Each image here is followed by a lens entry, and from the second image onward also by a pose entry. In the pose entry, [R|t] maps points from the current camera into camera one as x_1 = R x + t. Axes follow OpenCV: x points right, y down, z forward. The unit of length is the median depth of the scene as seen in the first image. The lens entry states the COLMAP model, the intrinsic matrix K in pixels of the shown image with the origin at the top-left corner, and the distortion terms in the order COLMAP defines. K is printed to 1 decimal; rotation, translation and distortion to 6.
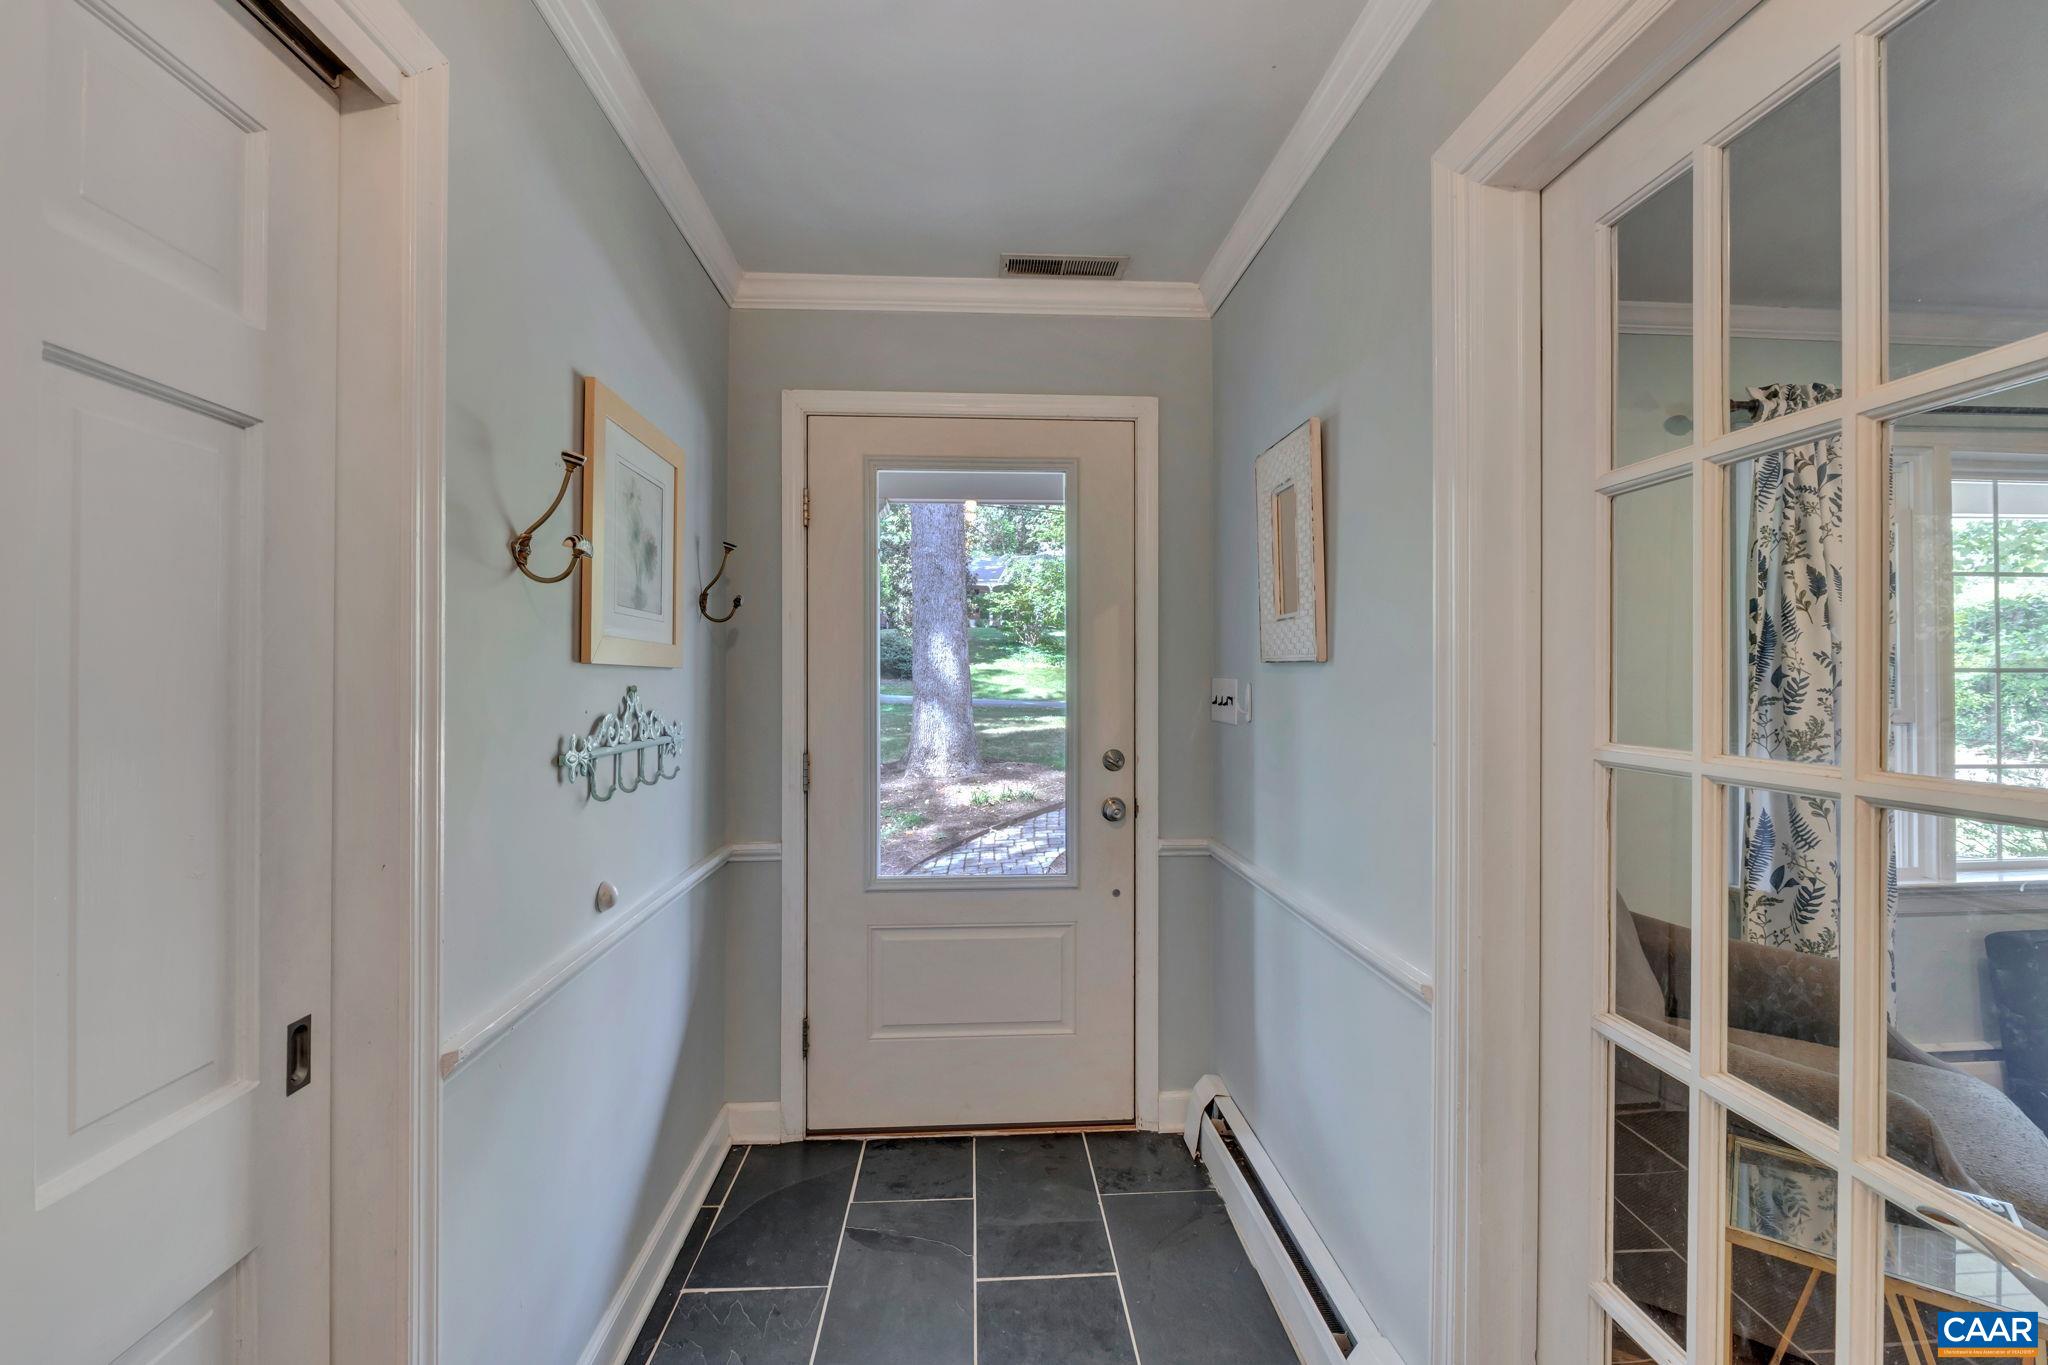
lens RADIAL K [[875.8, 0, 1024.0], [0, 875.8, 682.5], [0, 0, 1]] dist [-0.004455, -0.000137]
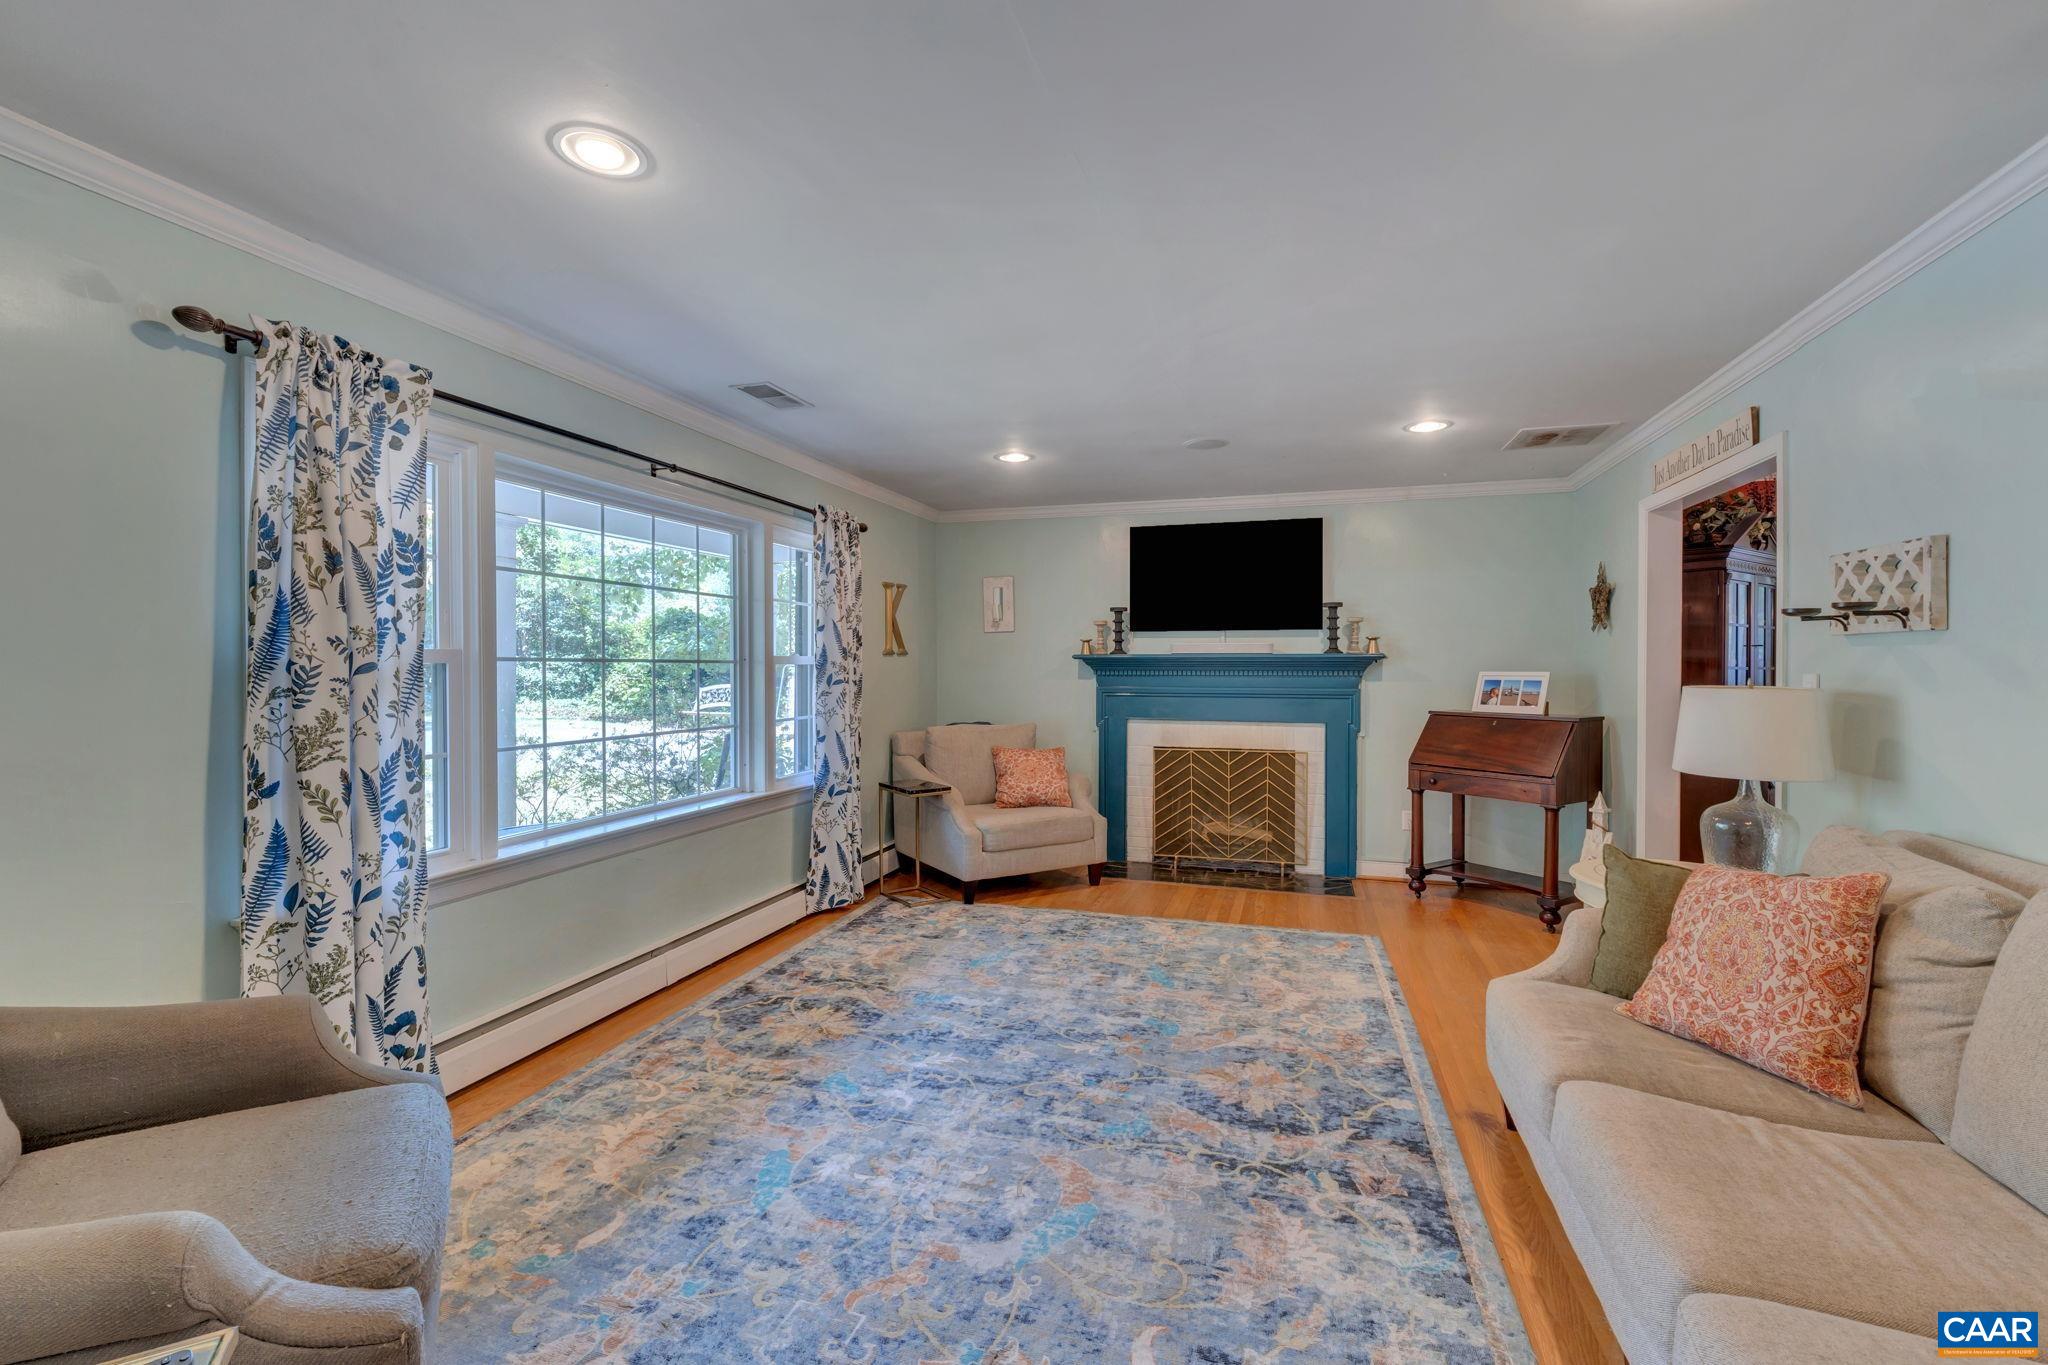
lens RADIAL K [[875.8, 0, 1024.0], [0, 875.8, 682.5], [0, 0, 1]] dist [-0.004455, -0.000137]
pose [[0.361672, -0.014518, 0.932192, 0.328407], [0.002214, 0.999889, 0.014713, 0.000193], [-0.932303, -0.003258, 0.361664, 0.017660]]
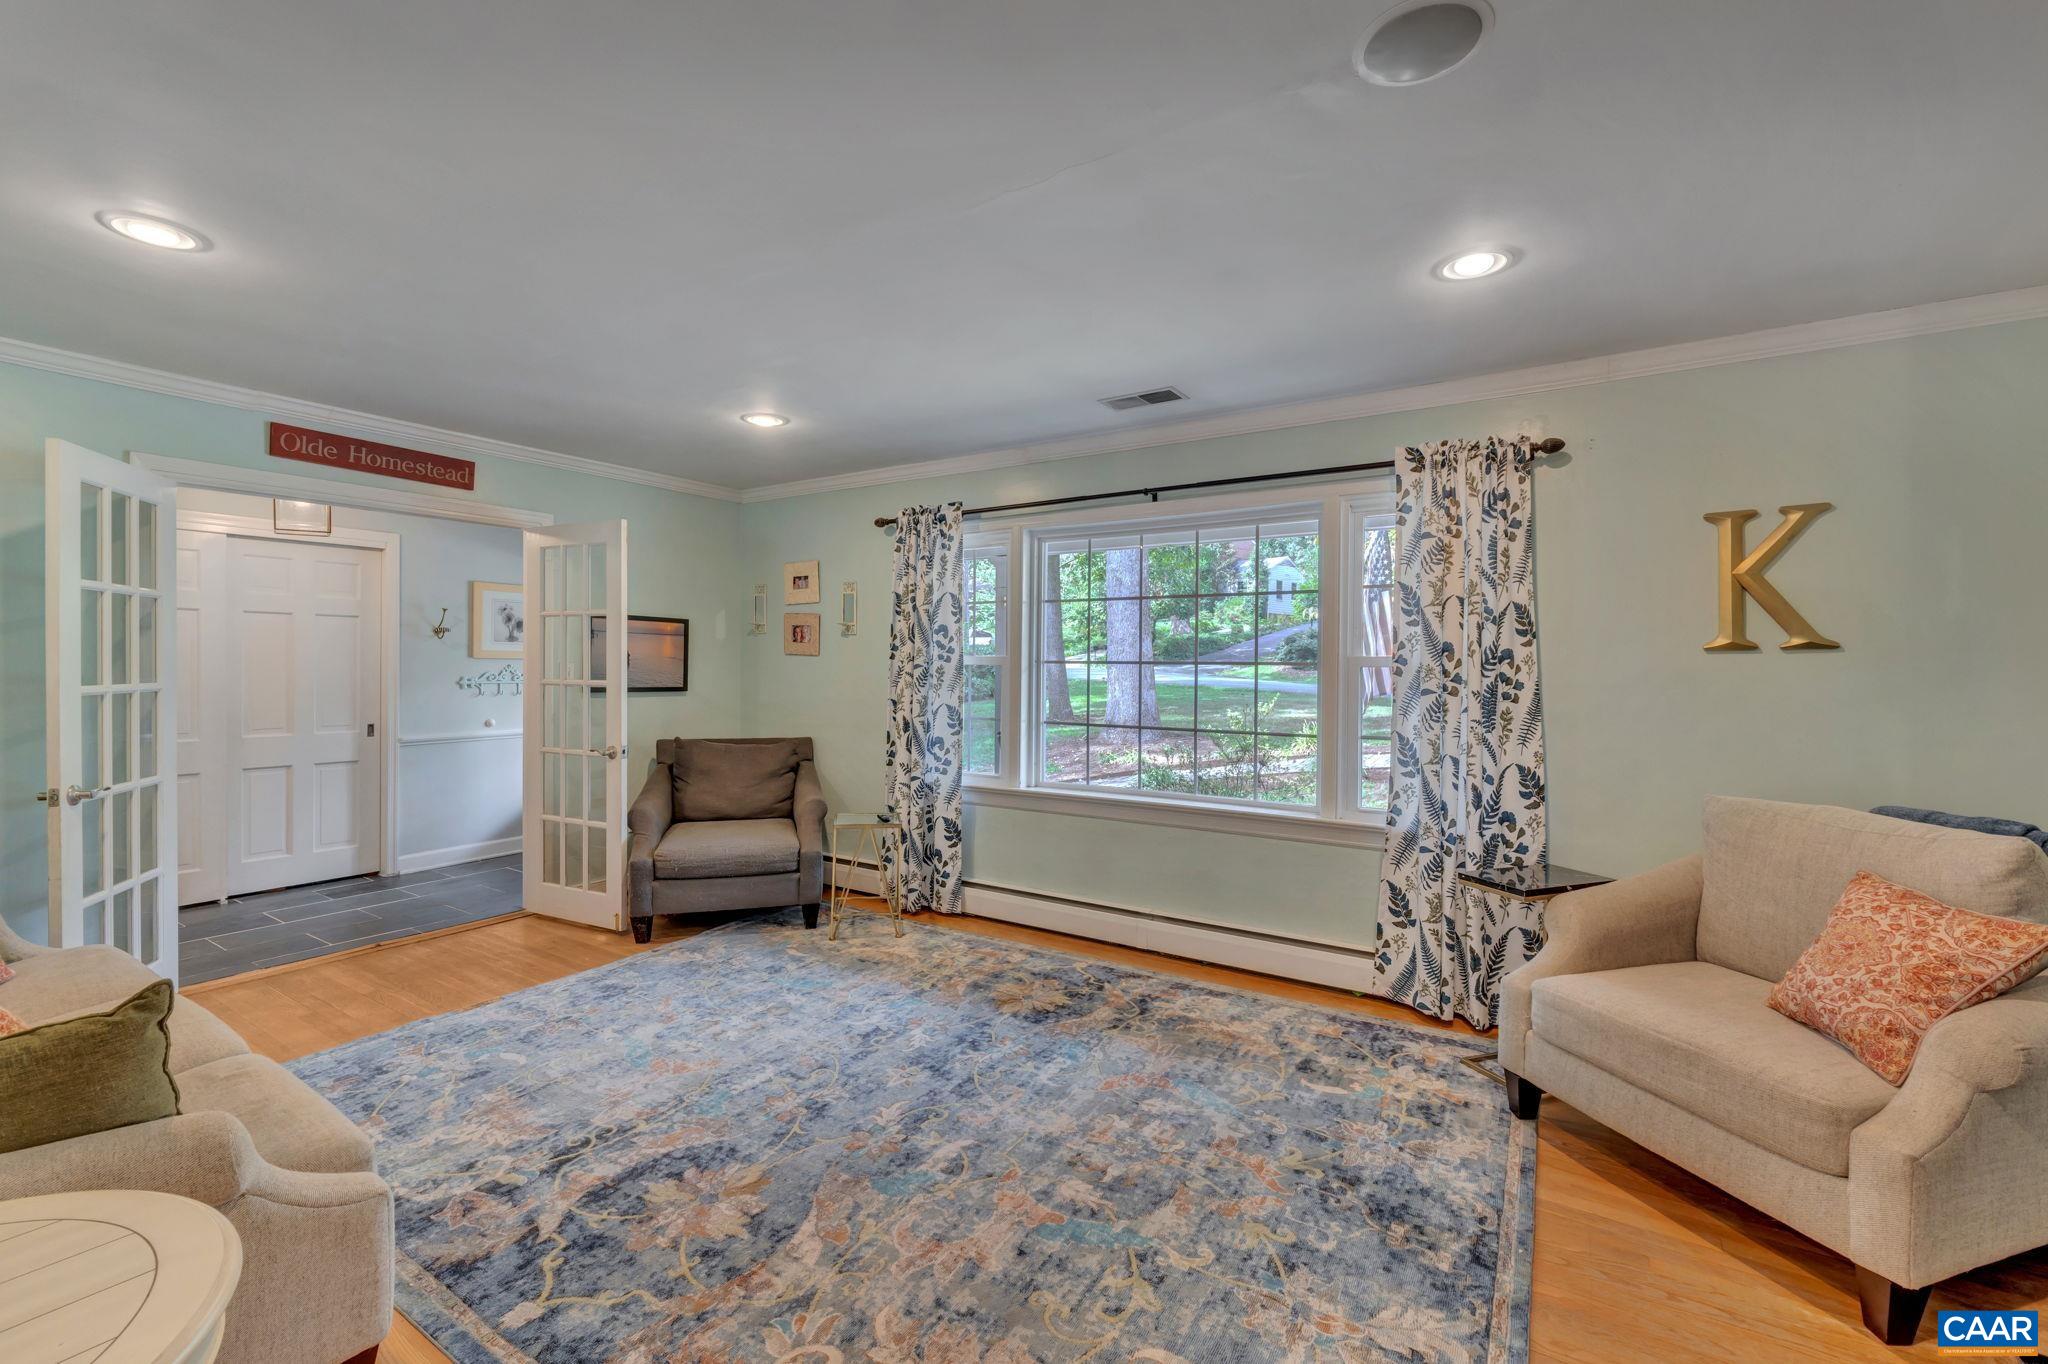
lens RADIAL K [[875.8, 0, 1024.0], [0, 875.8, 682.0], [0, 0, 1]] dist [-0.004455, -0.000137]
pose [[0.795970, 0.019724, -0.605014, 2.107142], [-0.011220, 0.999778, 0.017833, -0.005851], [0.605231, -0.007407, 0.796015, -0.320843]]
